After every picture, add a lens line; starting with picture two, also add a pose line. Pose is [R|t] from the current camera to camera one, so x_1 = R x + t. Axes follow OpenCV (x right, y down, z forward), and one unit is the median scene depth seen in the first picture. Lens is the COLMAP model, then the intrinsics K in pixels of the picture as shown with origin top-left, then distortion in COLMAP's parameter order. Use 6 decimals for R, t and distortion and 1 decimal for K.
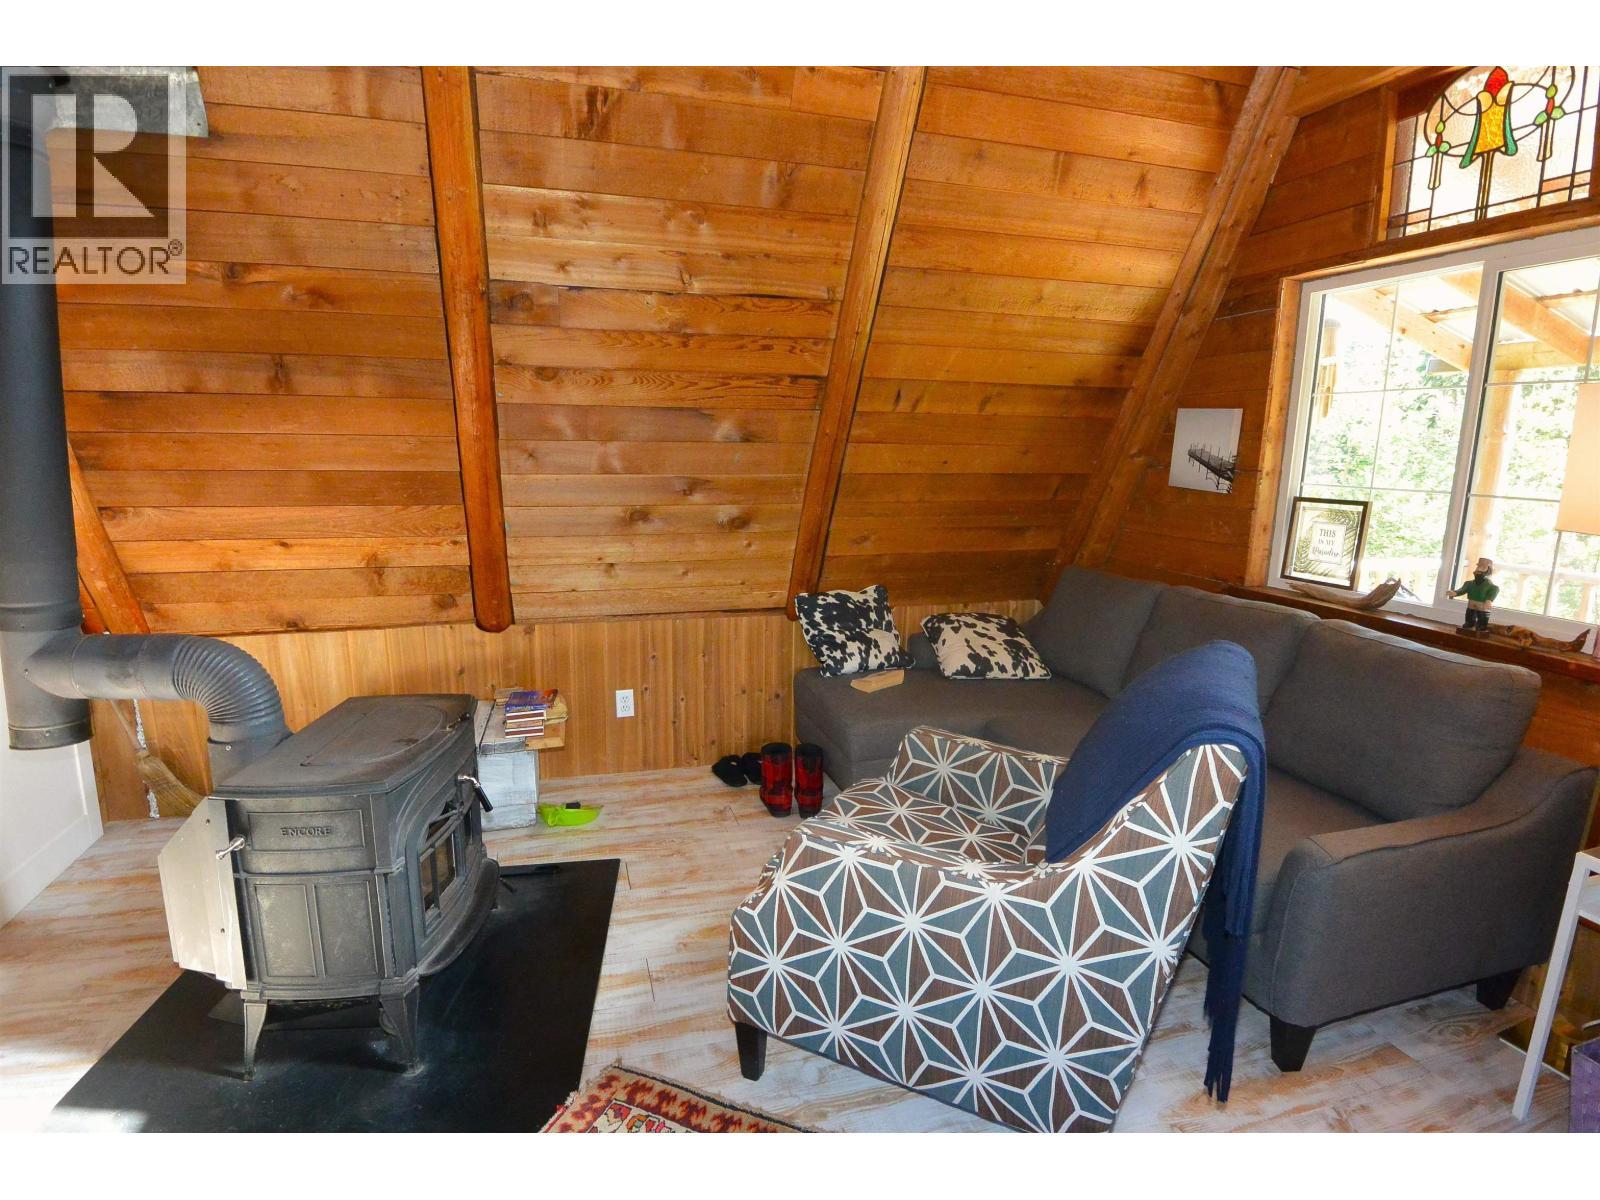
lens RADIAL K [[829.1, 0, 803.7], [0, 829.1, 605.7], [0, 0, 1]] dist [-0.001323, -0.025947]
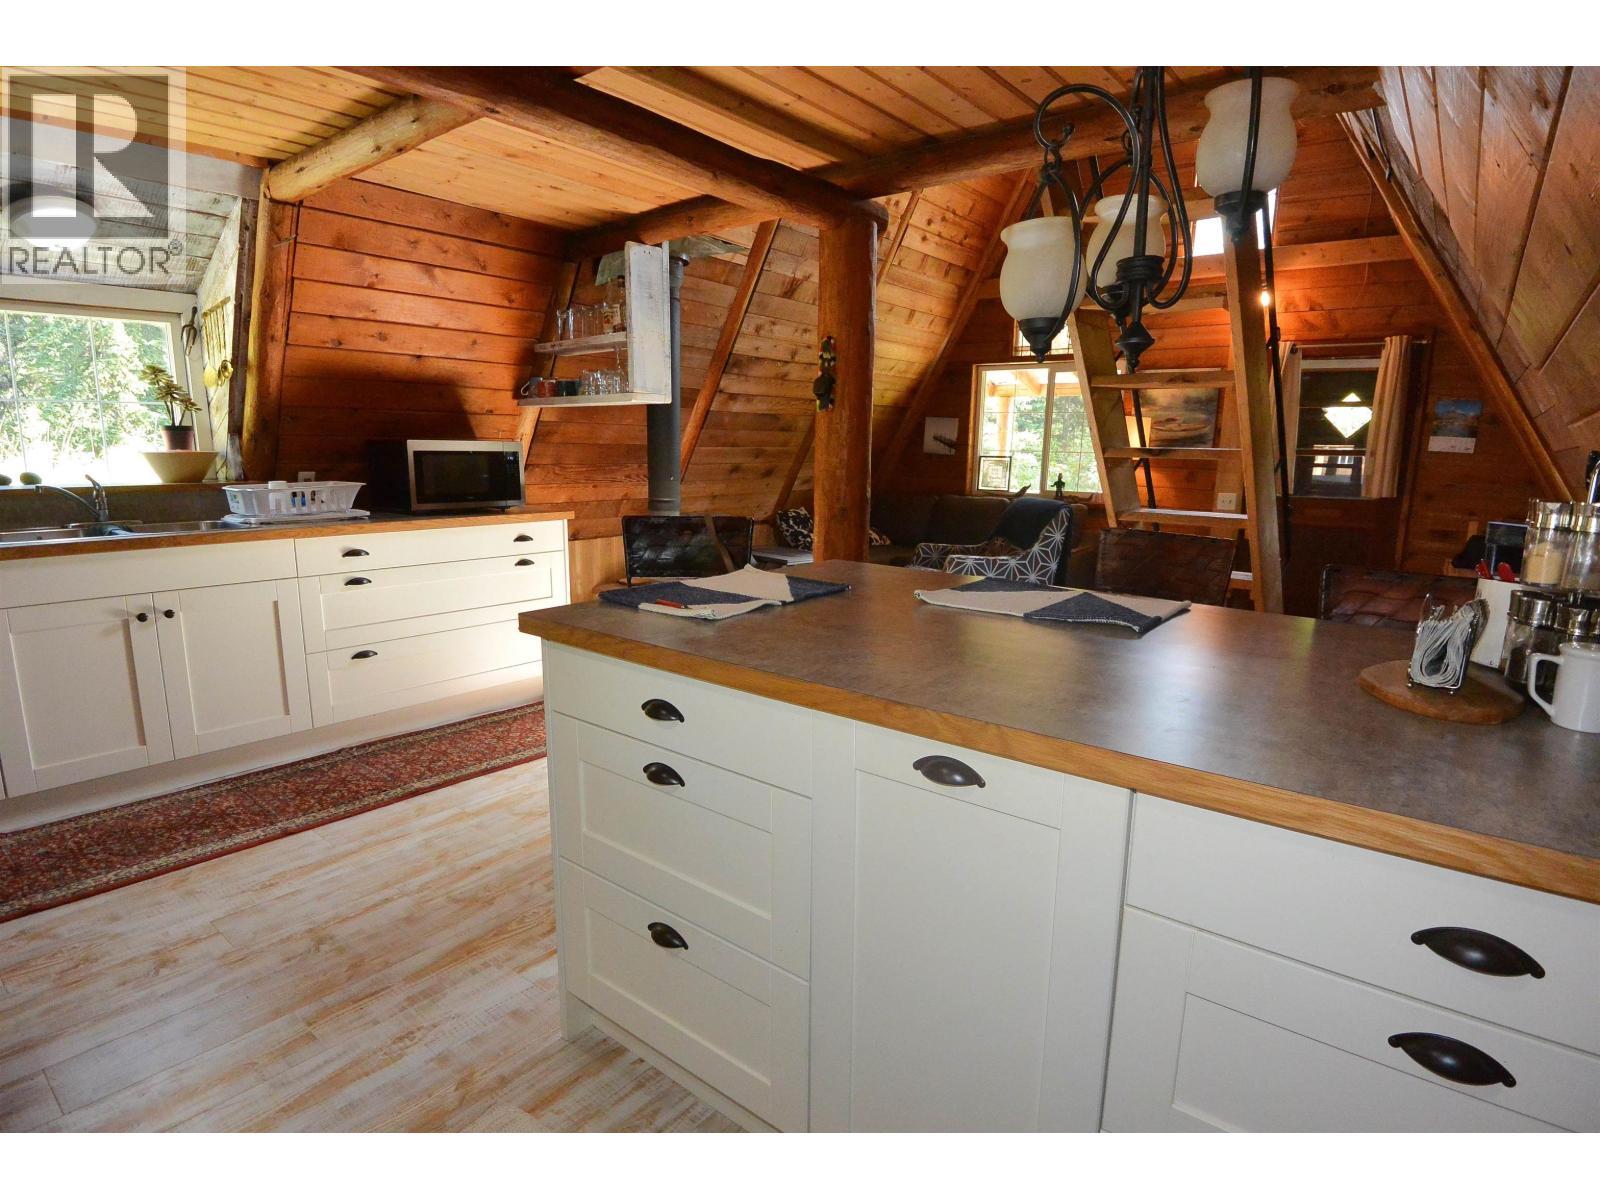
lens RADIAL K [[839.5, 0, 809.0], [0, 839.5, 607.4], [0, 0, 1]] dist [-0.000332, -0.027470]
pose [[0.815495, -0.110833, 0.568053, -1.223309], [0.101931, 0.993655, 0.047541, 0.136681], [-0.569718, 0.019133, 0.821618, -0.695241]]
